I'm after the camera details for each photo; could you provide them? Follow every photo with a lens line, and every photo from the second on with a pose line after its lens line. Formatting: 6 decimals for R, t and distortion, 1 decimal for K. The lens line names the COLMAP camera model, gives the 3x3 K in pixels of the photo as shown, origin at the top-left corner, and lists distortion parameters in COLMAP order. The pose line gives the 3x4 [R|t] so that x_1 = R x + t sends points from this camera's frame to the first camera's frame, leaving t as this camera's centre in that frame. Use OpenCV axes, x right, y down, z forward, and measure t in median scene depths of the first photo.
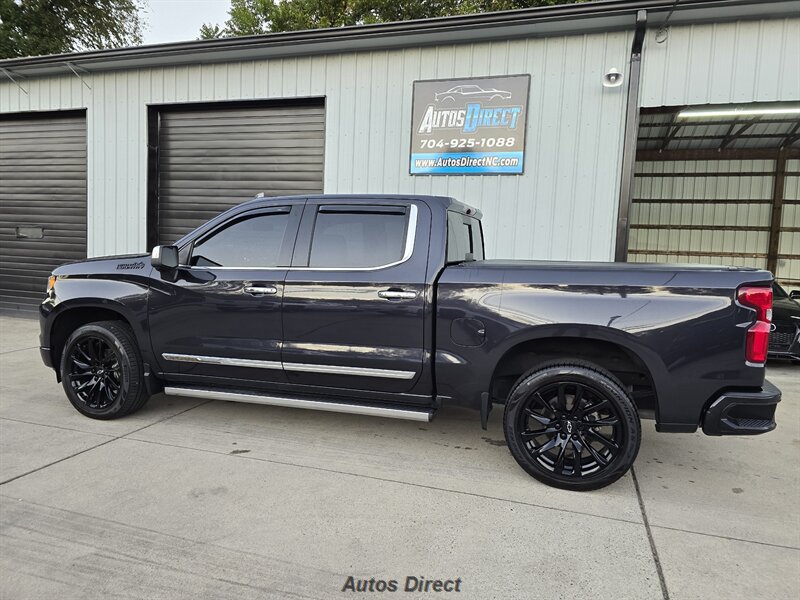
lens RADIAL K [[534.8, 0, 405.0], [0, 534.8, 300.8], [0, 0, 1]] dist [0.072371, -0.068528]
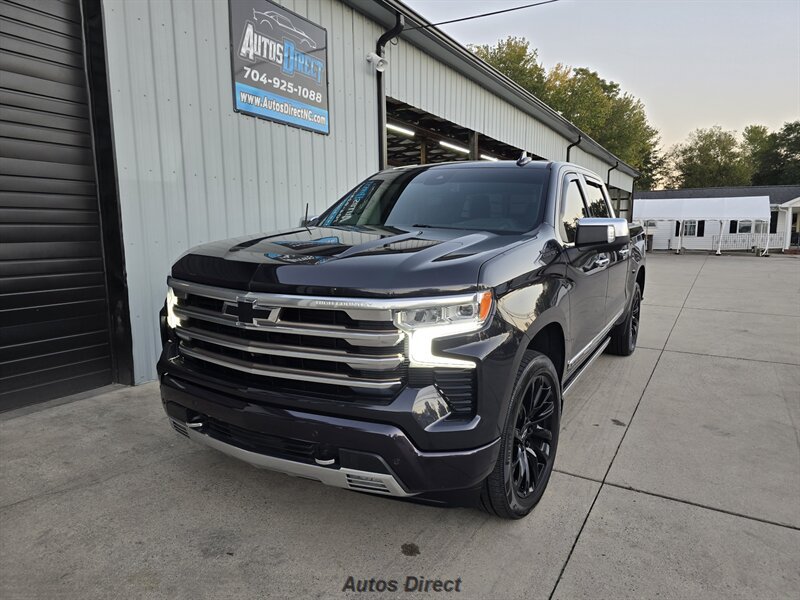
lens RADIAL K [[534.8, 0, 411.4], [0, 534.8, 305.6], [0, 0, 1]] dist [0.072371, -0.068528]
pose [[0.206218, -0.178689, 0.962052, -0.737764], [0.087967, 0.982589, 0.163647, -0.075295], [-0.974544, 0.050881, 0.218346, 0.641241]]
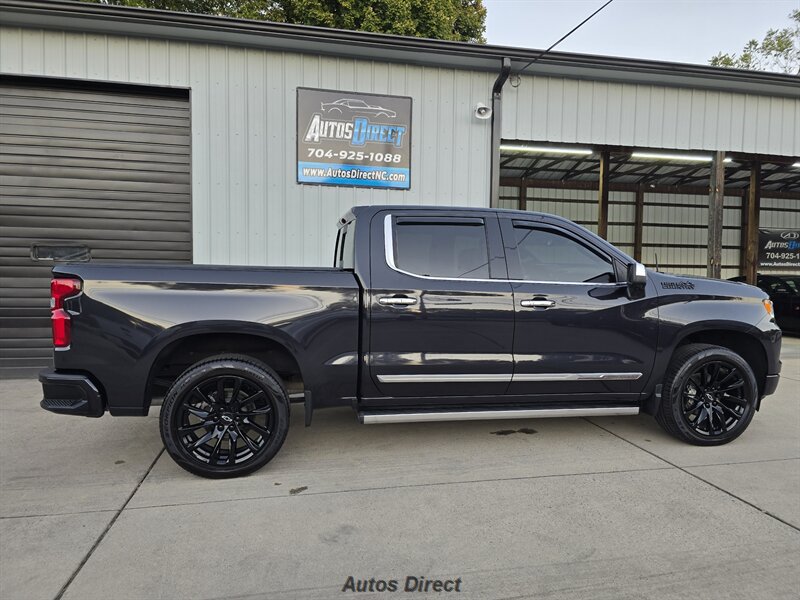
lens RADIAL K [[534.8, 0, 403.1], [0, 534.8, 302.7], [0, 0, 1]] dist [0.072371, -0.068528]
pose [[0.872734, -0.054095, 0.485190, -0.317897], [0.063442, 0.997981, -0.002849, -0.007001], [-0.484056, 0.033267, 0.874404, 0.076750]]
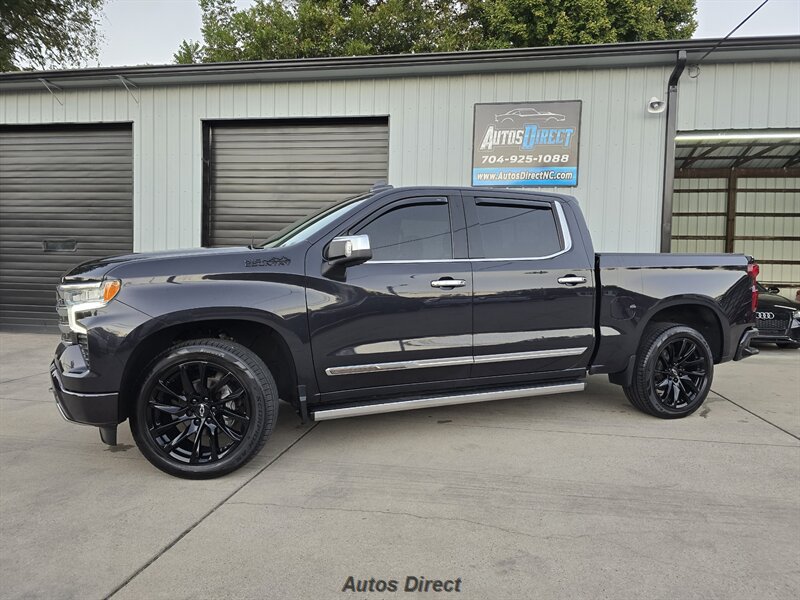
lens RADIAL K [[534.8, 0, 405.5], [0, 534.8, 302.0], [0, 0, 1]] dist [0.072371, -0.068528]
pose [[0.989218, -0.026068, 0.144110, -0.304316], [0.030773, 0.999061, -0.030515, 0.031891], [-0.143179, 0.034620, 0.989091, -0.066927]]
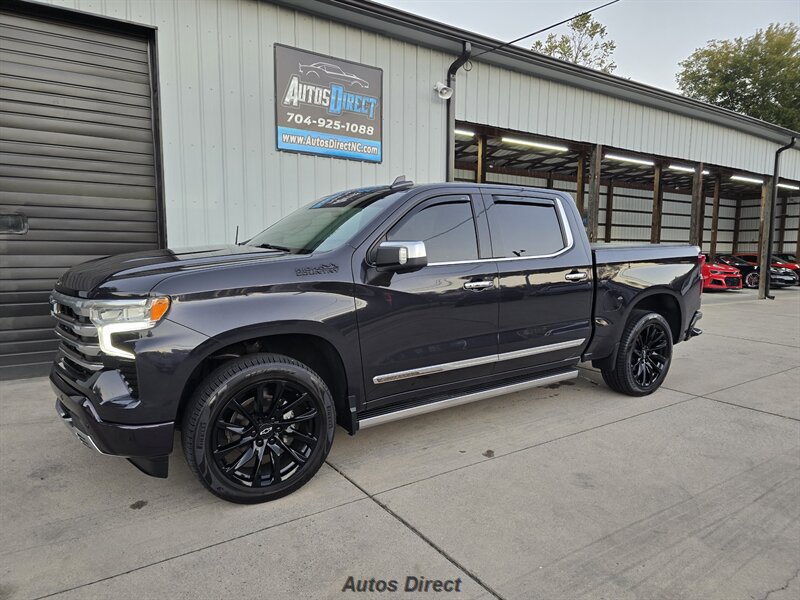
lens RADIAL K [[534.8, 0, 399.9], [0, 534.8, 306.9], [0, 0, 1]] dist [0.072371, -0.068528]
pose [[0.611984, -0.123626, 0.781148, -0.625399], [0.080073, 0.992317, 0.094314, -0.045848], [-0.786806, 0.004830, 0.617181, 0.299090]]
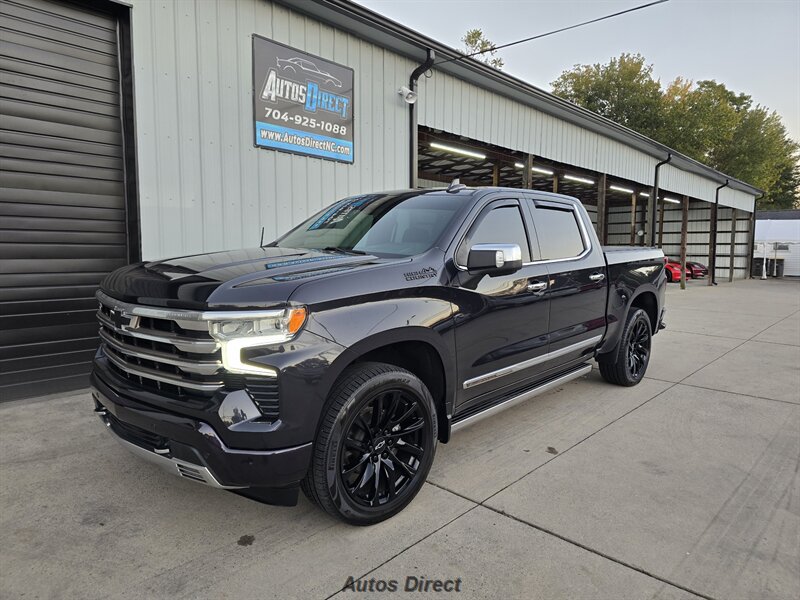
lens RADIAL K [[534.8, 0, 407.1], [0, 534.8, 295.2], [0, 0, 1]] dist [0.072371, -0.068528]
pose [[0.414008, -0.115767, 0.902882, -0.712268], [0.081120, 0.992626, 0.090077, -0.062735], [-0.906651, 0.035949, 0.420346, 0.457037]]
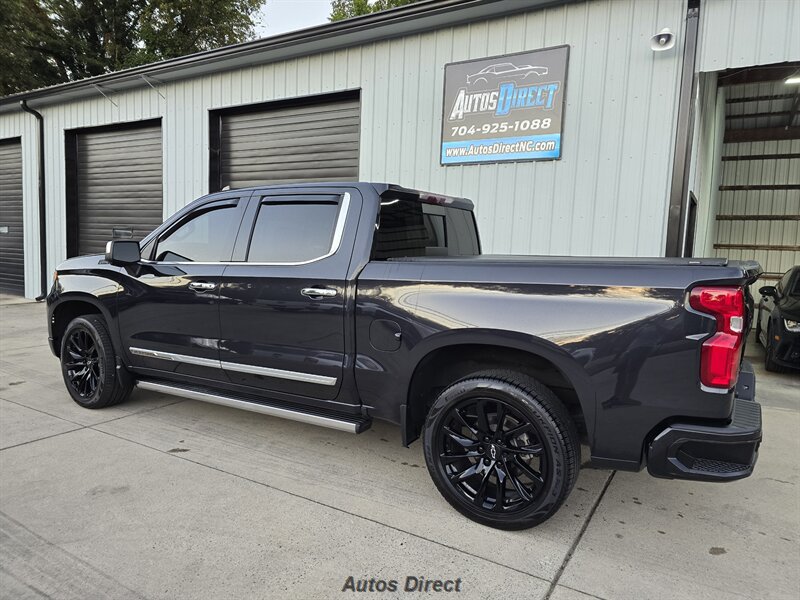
lens RADIAL K [[534.8, 0, 410.4], [0, 534.8, 304.7], [0, 0, 1]] dist [0.072371, -0.068528]
pose [[0.974399, 0.017416, -0.224150, 0.178912], [-0.015692, 0.999832, 0.009471, -0.000424], [0.224277, -0.005711, 0.974509, 0.077368]]
